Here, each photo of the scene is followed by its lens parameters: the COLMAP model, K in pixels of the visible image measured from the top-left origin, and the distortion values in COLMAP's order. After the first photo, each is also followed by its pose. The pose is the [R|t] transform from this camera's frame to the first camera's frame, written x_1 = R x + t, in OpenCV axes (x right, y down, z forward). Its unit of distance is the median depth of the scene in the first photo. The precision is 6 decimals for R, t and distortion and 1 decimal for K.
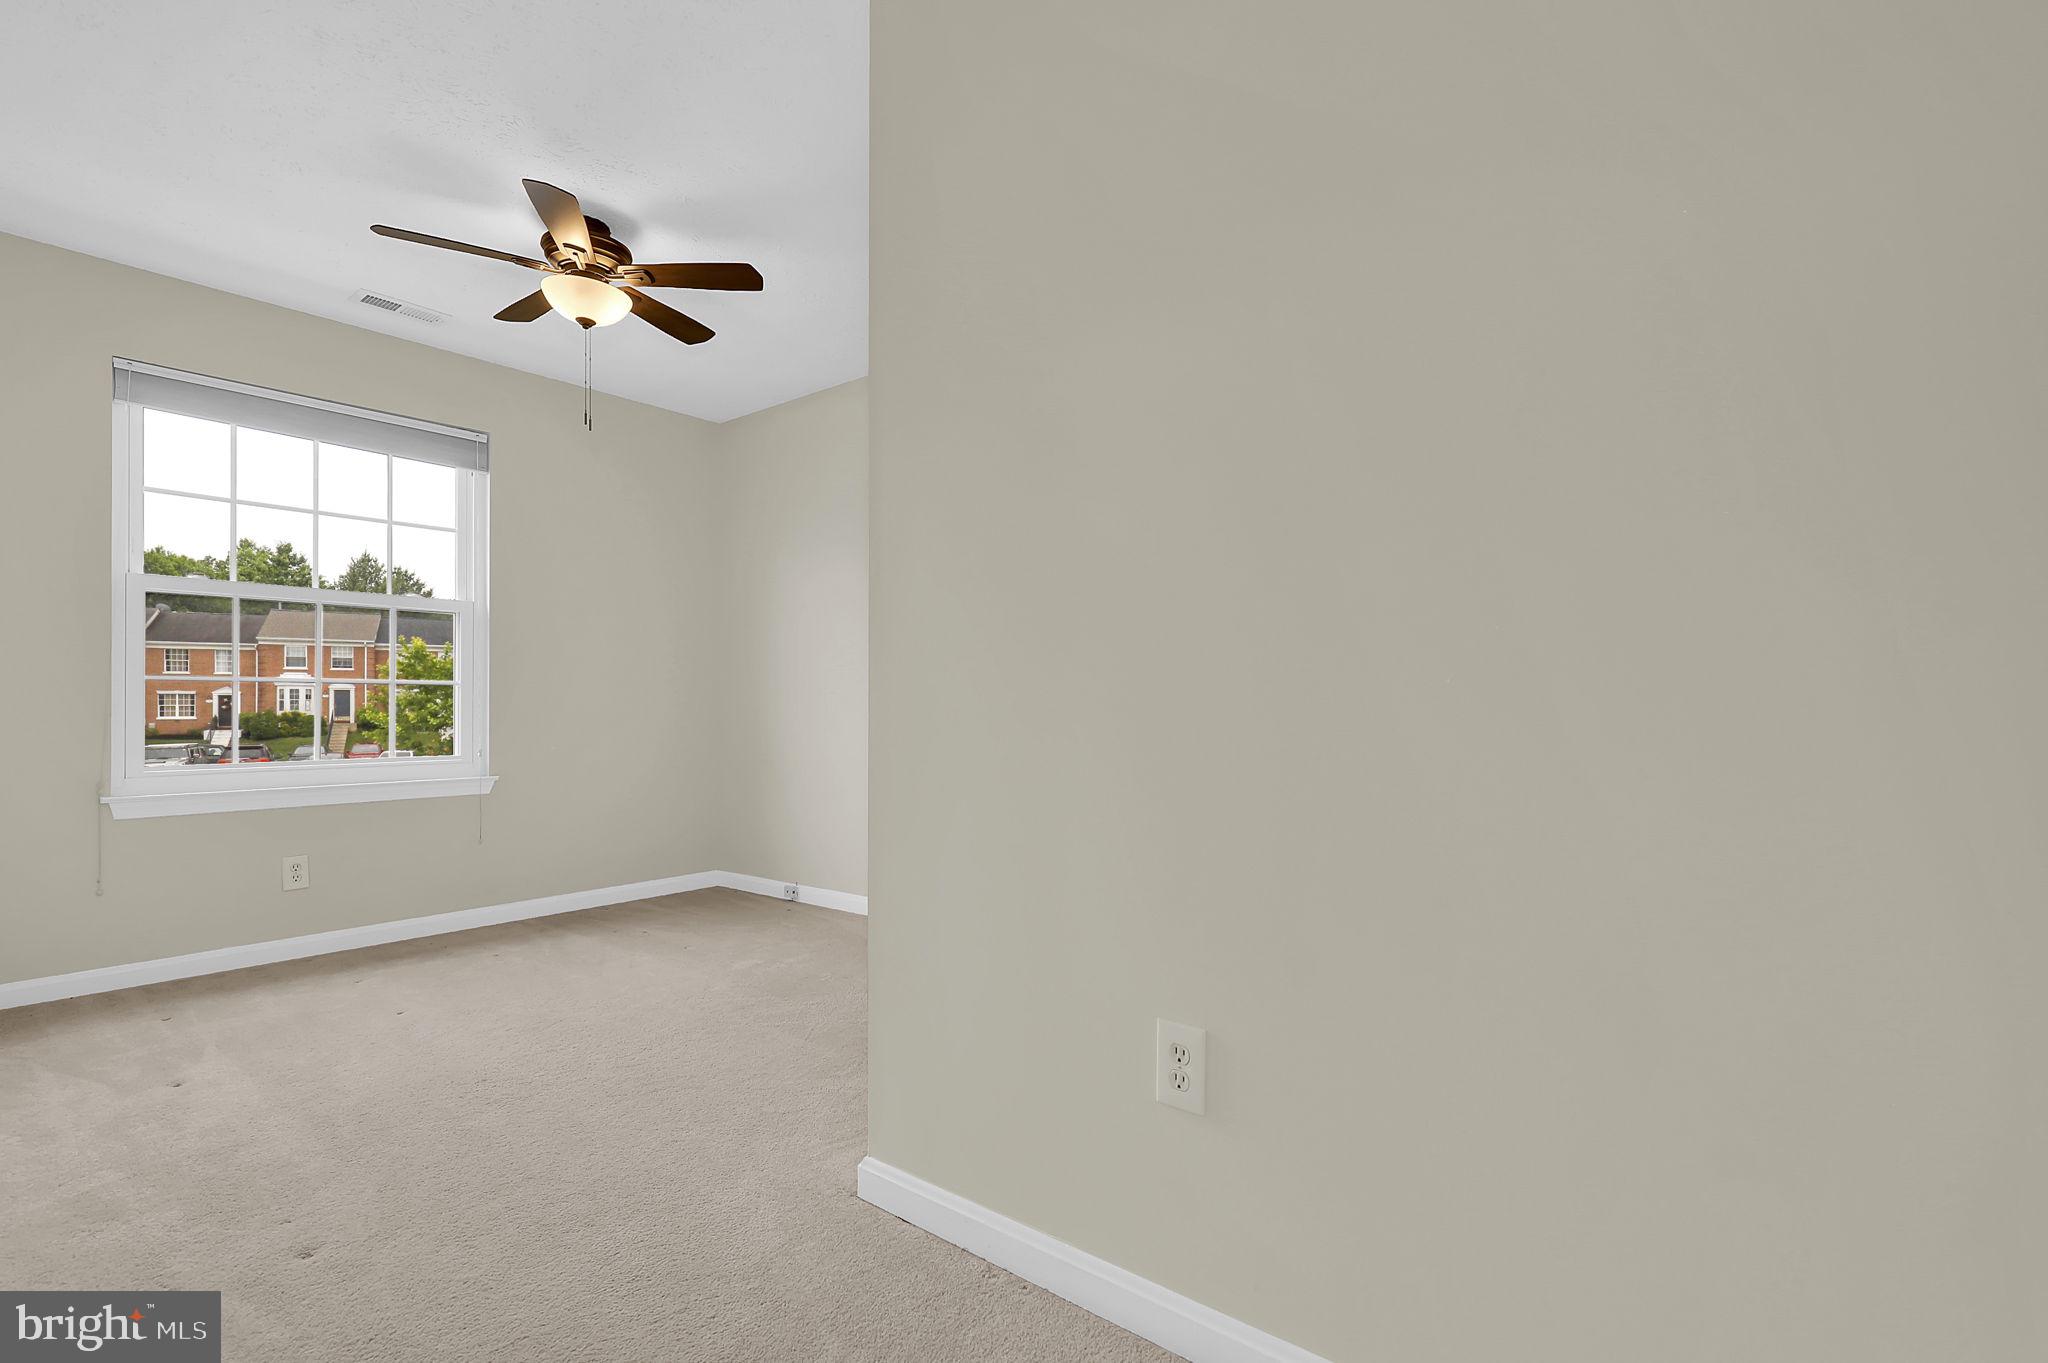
lens RADIAL K [[924.0, 0, 1015.3], [0, 924.0, 695.6], [0, 0, 1]] dist [-0.001247, -0.000075]
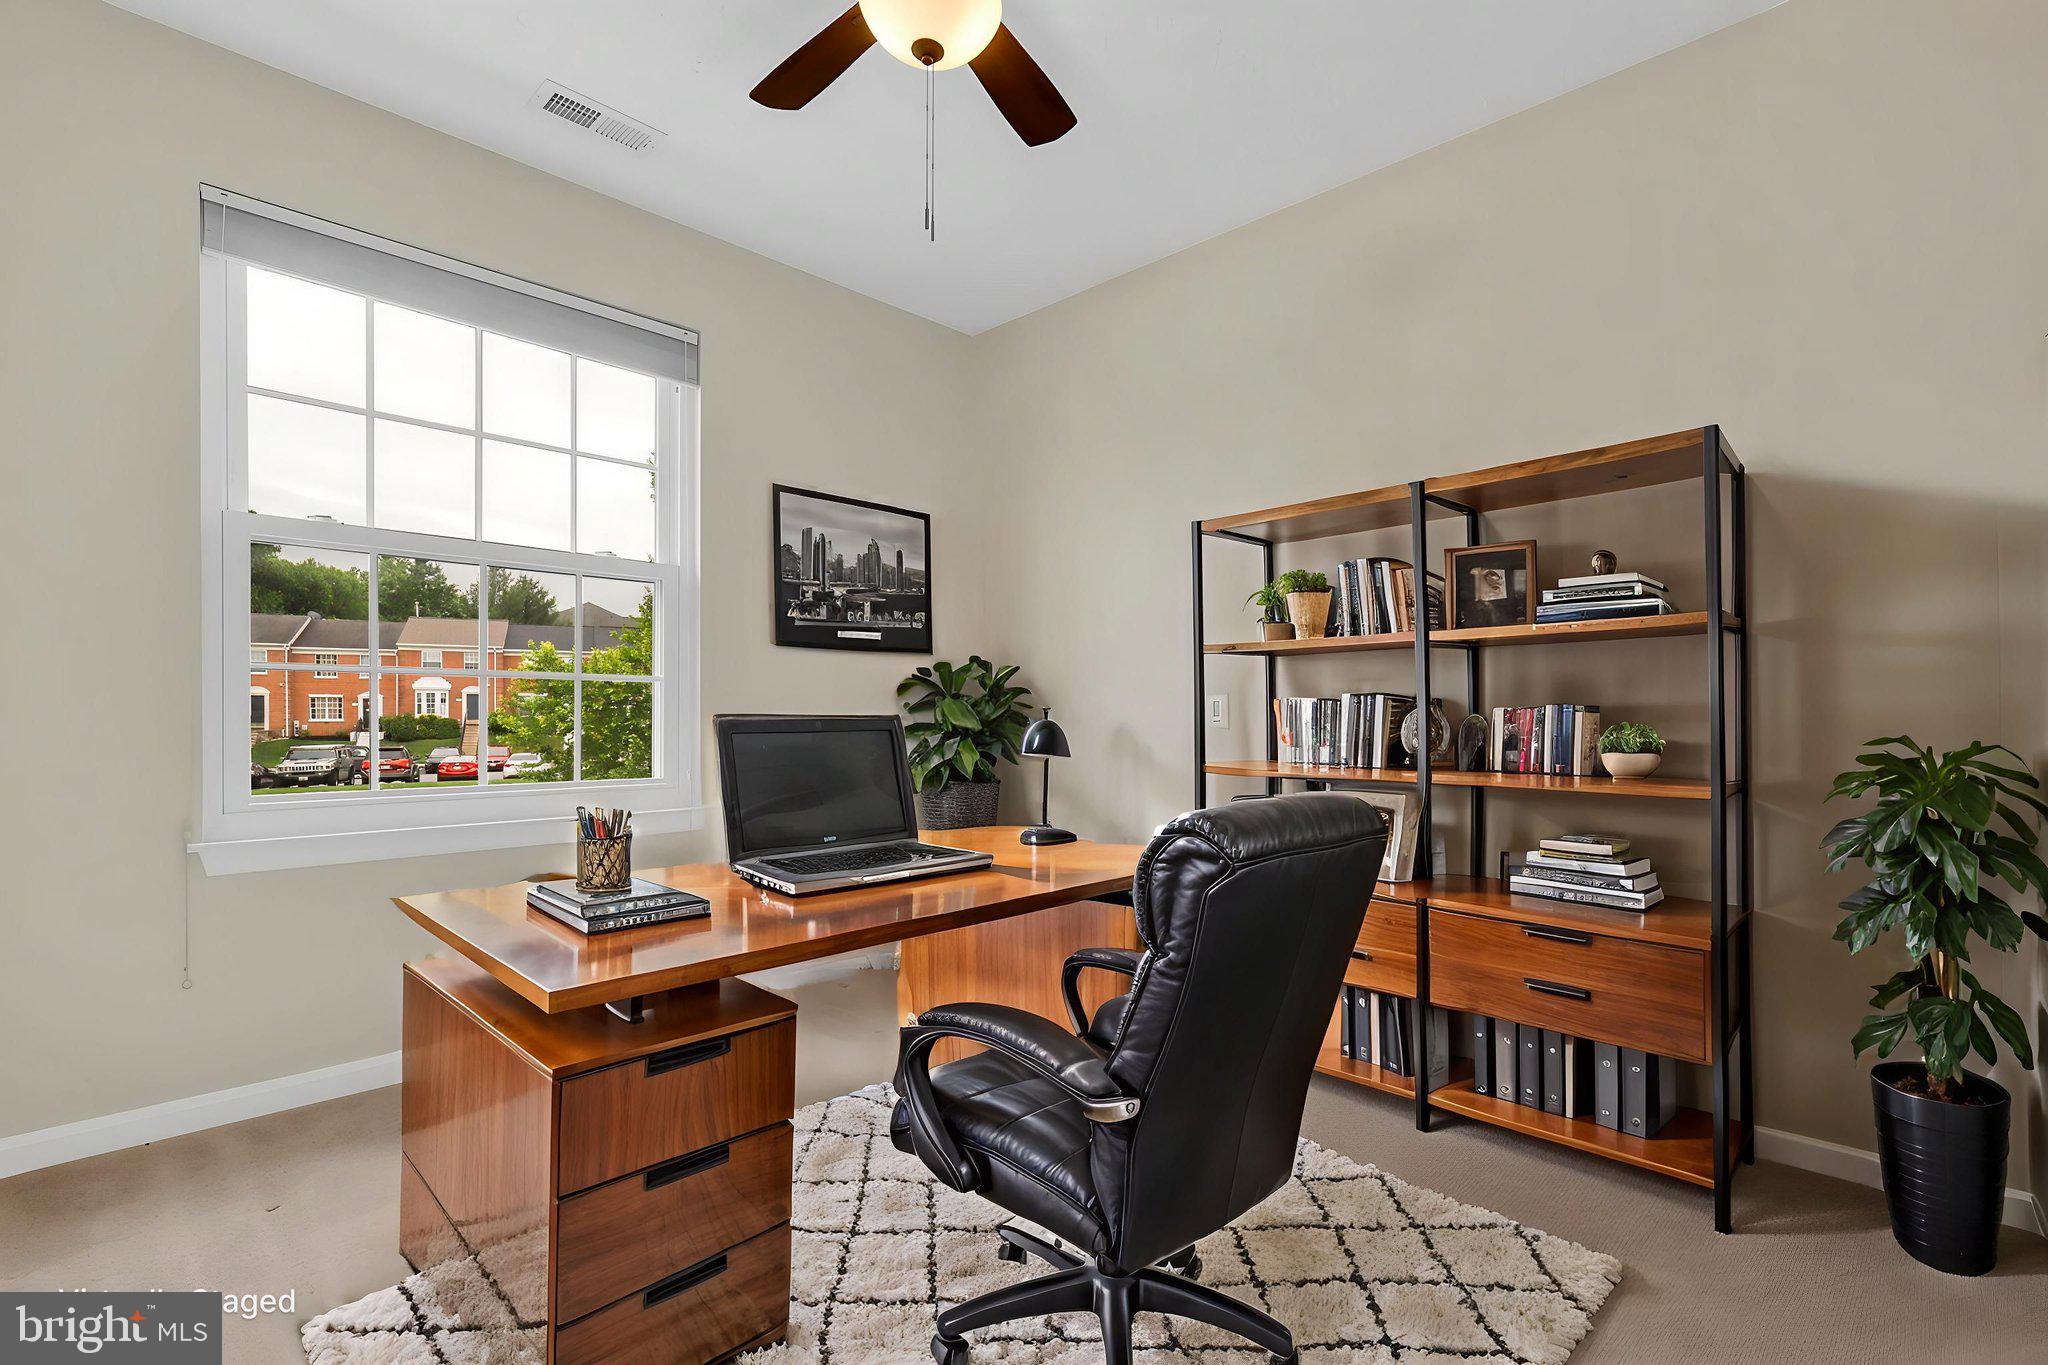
lens RADIAL K [[931.2, 0, 1006.7], [0, 931.2, 716.3], [0, 0, 1]] dist [0.004262, 0.000351]
pose [[0.994067, 0.006549, -0.108575, -0.248641], [-0.004975, 0.999879, 0.014754, 0.003940], [0.108658, -0.014126, 0.993979, 0.297153]]
